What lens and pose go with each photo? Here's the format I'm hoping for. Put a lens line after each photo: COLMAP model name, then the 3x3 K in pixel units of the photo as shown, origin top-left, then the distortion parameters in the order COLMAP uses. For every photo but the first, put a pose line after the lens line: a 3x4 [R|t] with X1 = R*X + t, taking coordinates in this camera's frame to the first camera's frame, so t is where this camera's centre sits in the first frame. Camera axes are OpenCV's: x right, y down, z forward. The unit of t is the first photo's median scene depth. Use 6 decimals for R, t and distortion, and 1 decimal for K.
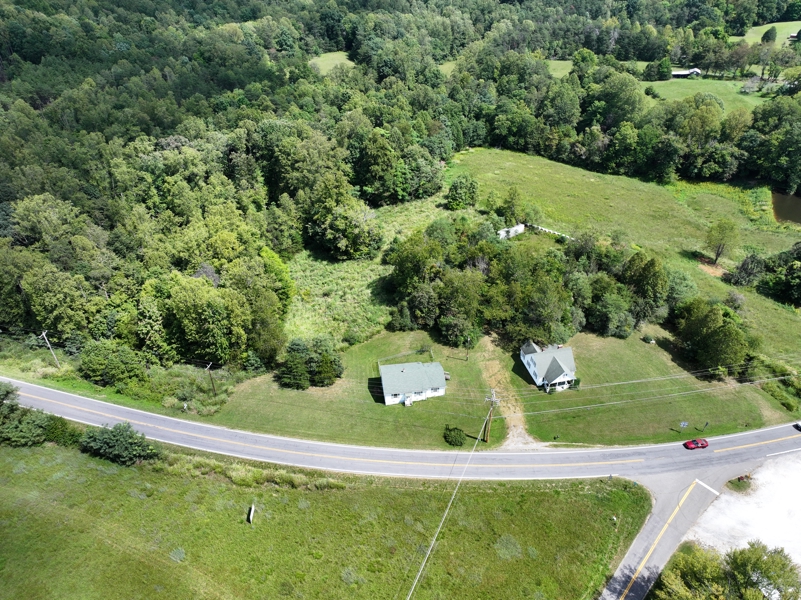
lens RADIAL K [[565.6, 0, 400.5], [0, 565.6, 300.0], [0, 0, 1]] dist [-0.005104, 0.028716]
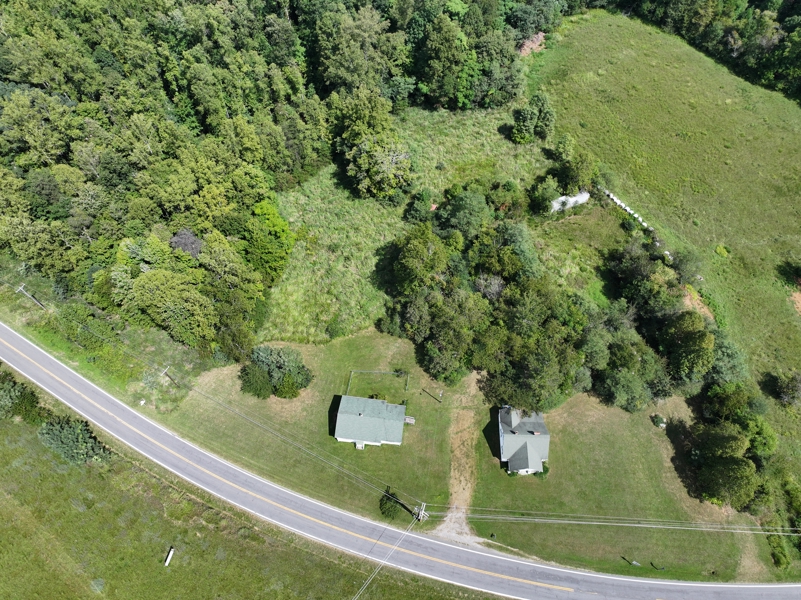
lens RADIAL K [[565.6, 0, 400.5], [0, 565.6, 300.0], [0, 0, 1]] dist [-0.005104, 0.028716]
pose [[0.966094, 0.223578, -0.129136, 0.098433], [-0.151789, 0.896410, 0.416424, -0.298644], [0.208862, -0.382703, 0.899953, 0.163824]]
